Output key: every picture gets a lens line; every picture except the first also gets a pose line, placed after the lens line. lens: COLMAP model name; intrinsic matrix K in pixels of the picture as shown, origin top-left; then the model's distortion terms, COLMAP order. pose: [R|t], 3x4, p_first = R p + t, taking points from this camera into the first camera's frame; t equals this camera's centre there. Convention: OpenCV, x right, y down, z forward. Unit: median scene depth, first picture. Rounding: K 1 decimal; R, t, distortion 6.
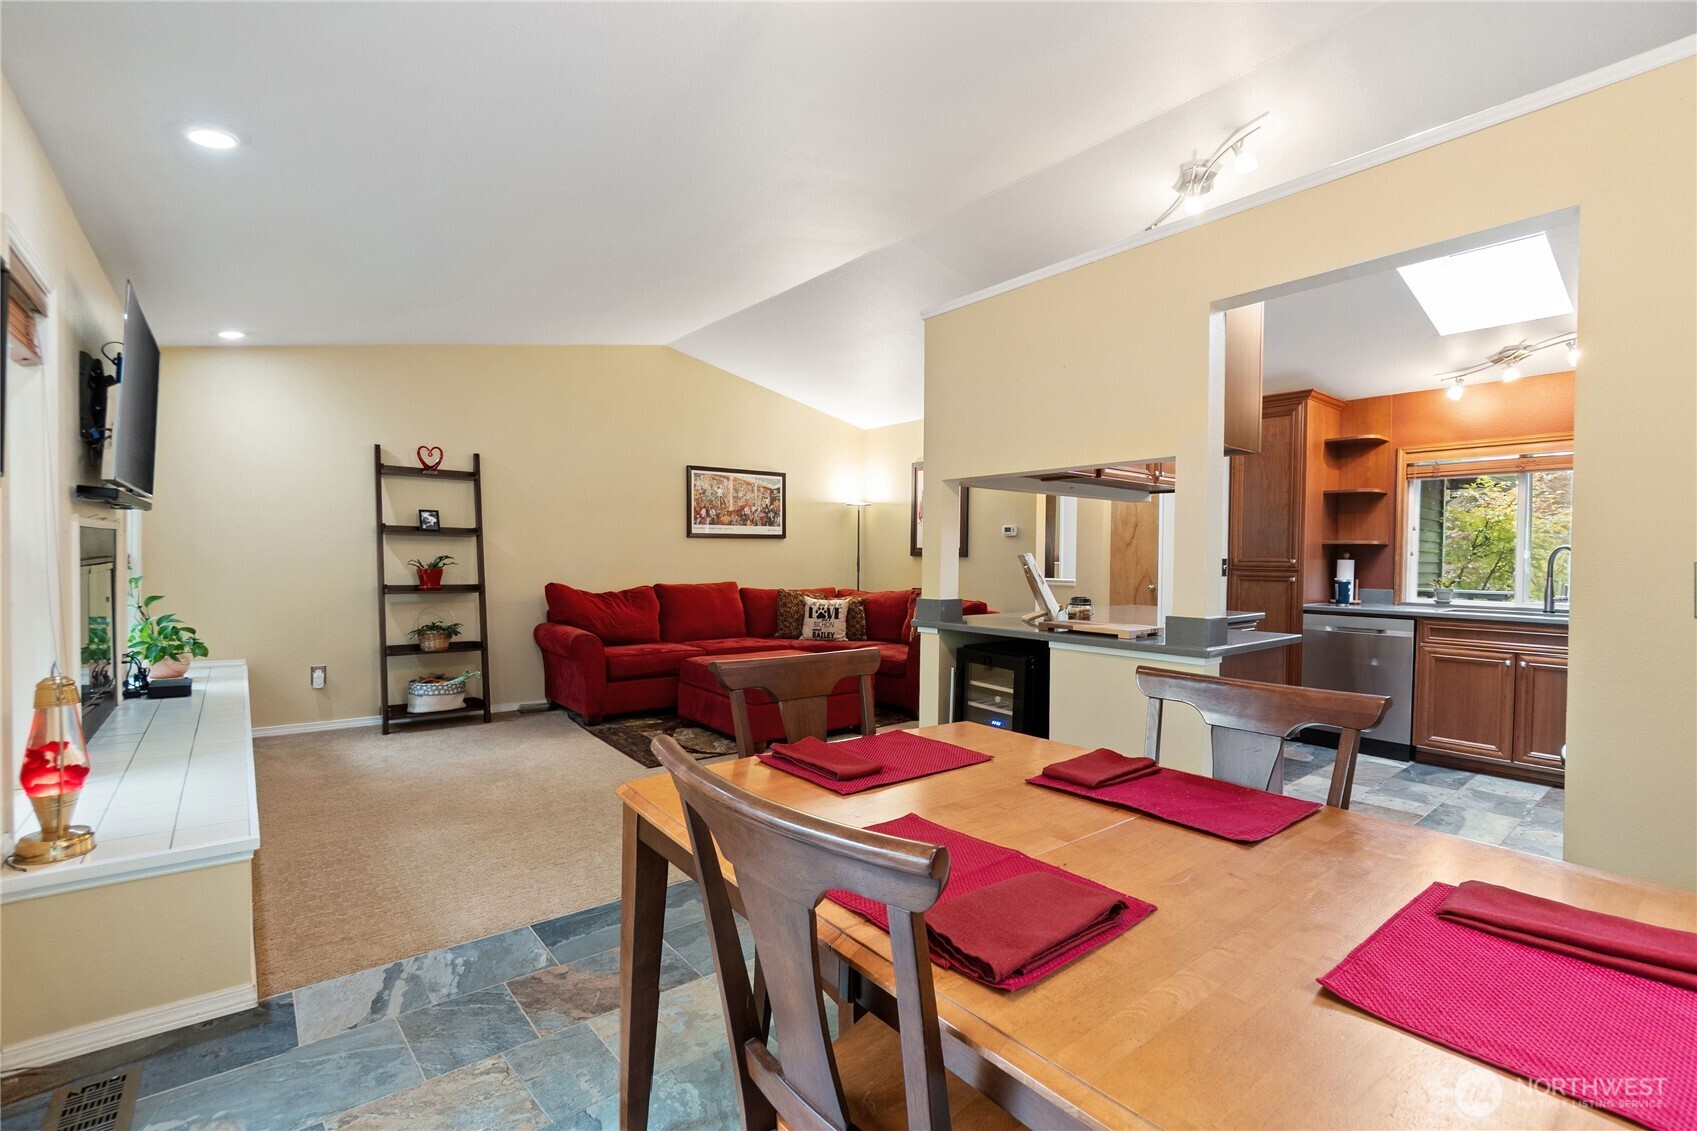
lens RADIAL K [[736.5, 0, 842.4], [0, 736.5, 573.1], [0, 0, 1]] dist [-0.004724, 0.001262]
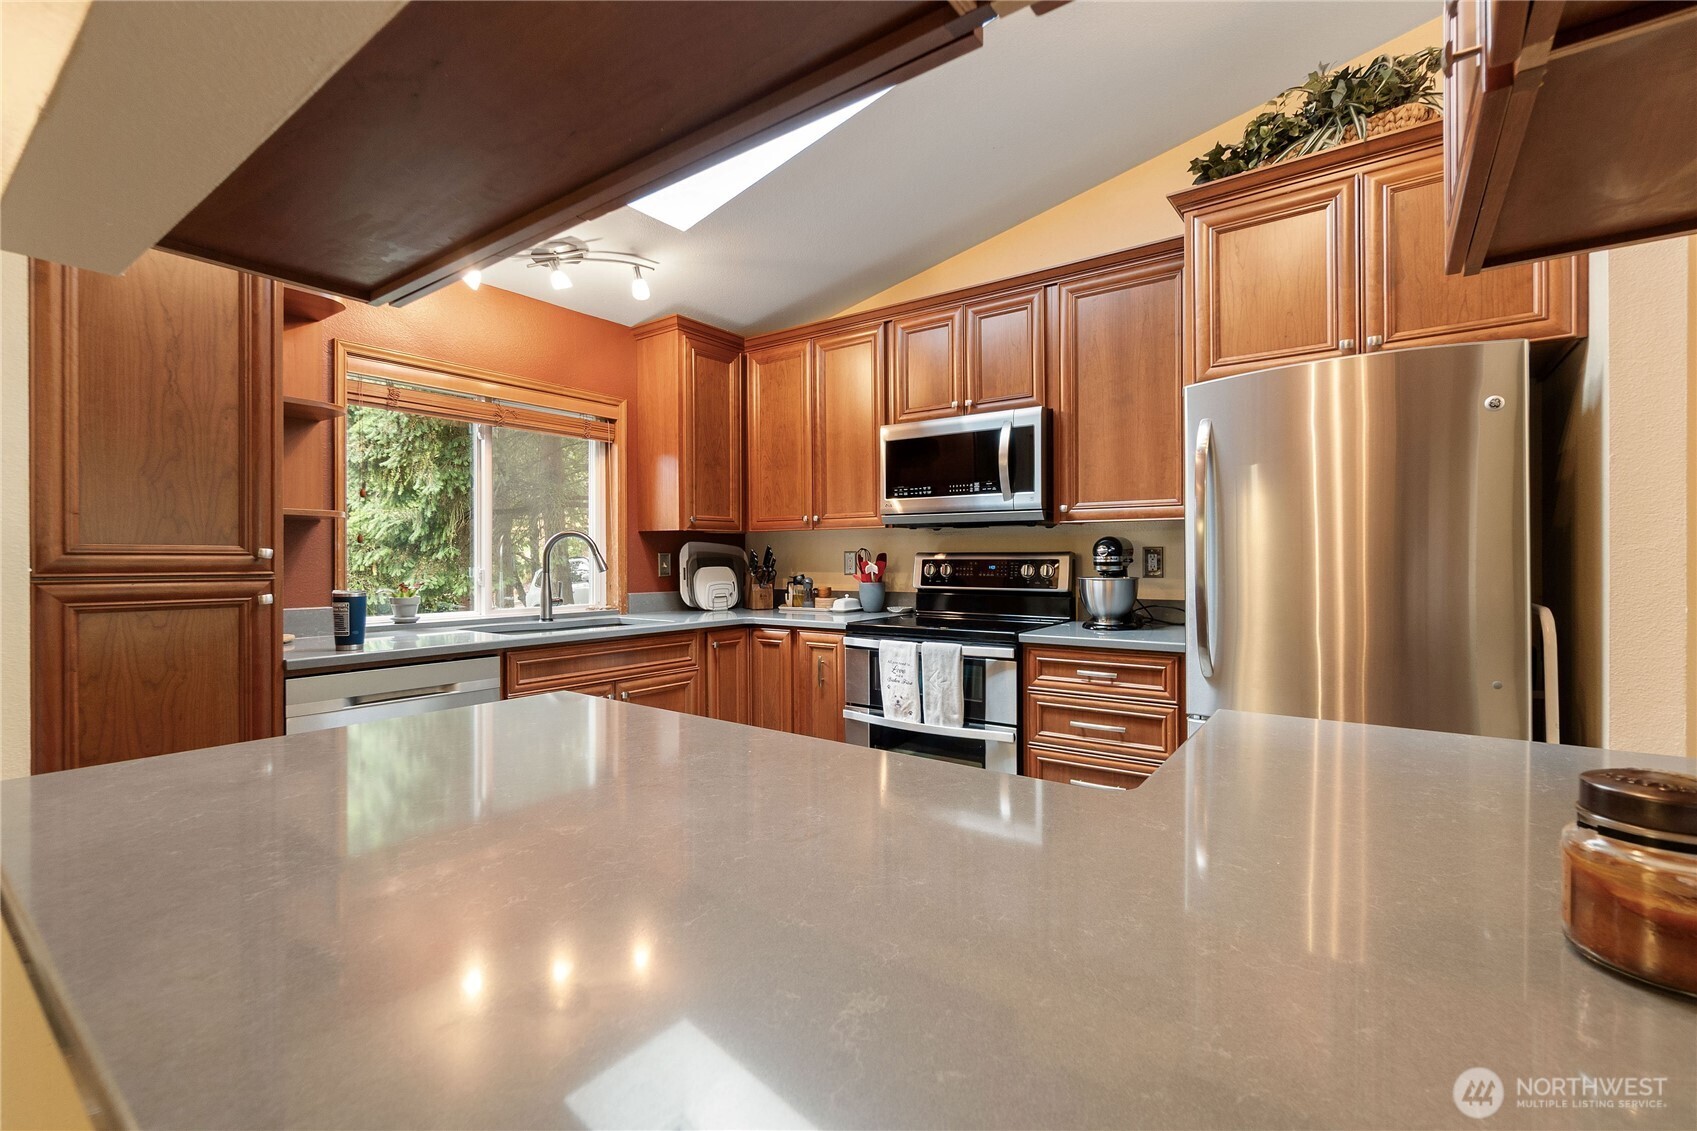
lens RADIAL K [[736.5, 0, 851.9], [0, 736.5, 565.1], [0, 0, 1]] dist [-0.004724, 0.001262]
pose [[-0.271262, -0.019173, 0.962315, 0.108600], [0.022388, 0.999405, 0.026223, -0.009274], [-0.962245, 0.028658, -0.270671, 0.592851]]
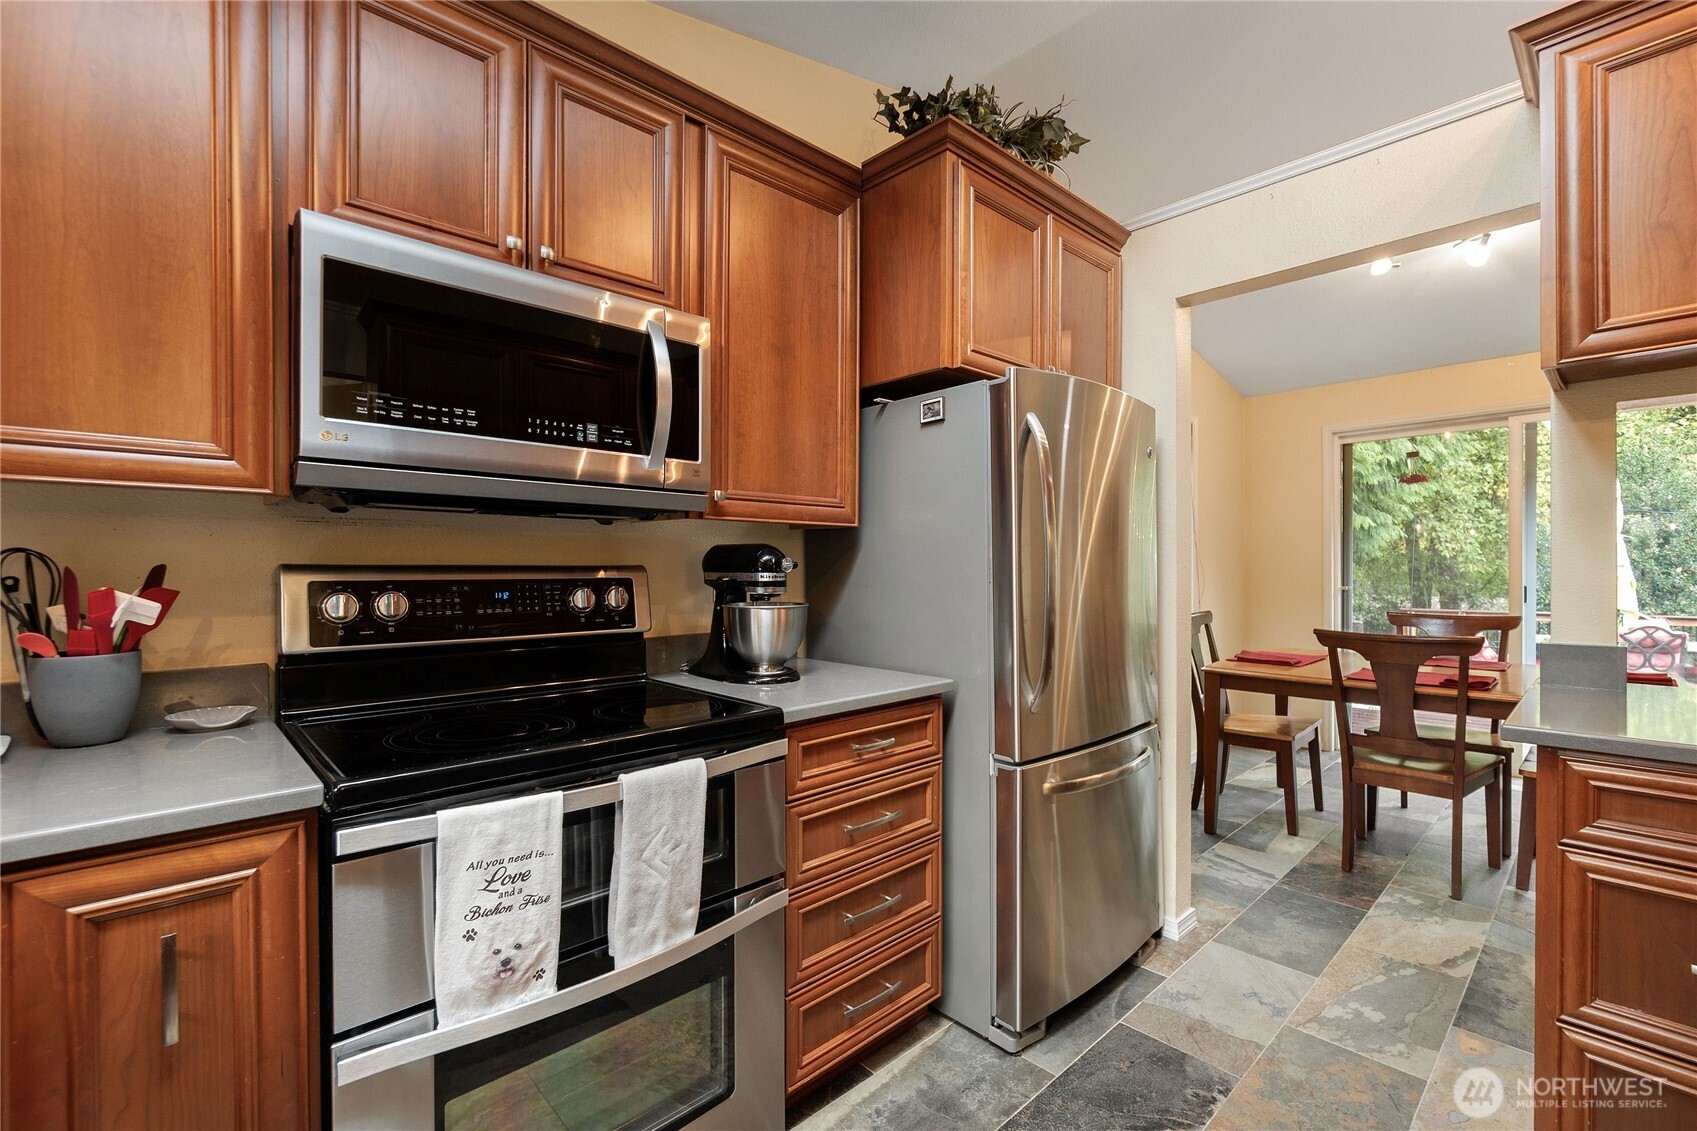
lens RADIAL K [[736.5, 0, 851.6], [0, 736.5, 571.8], [0, 0, 1]] dist [-0.004724, 0.001262]
pose [[-0.996312, -0.006873, -0.085528, 0.466433], [-0.009163, 0.999609, 0.026417, -0.008218], [0.085313, 0.027103, -0.995985, 0.625535]]
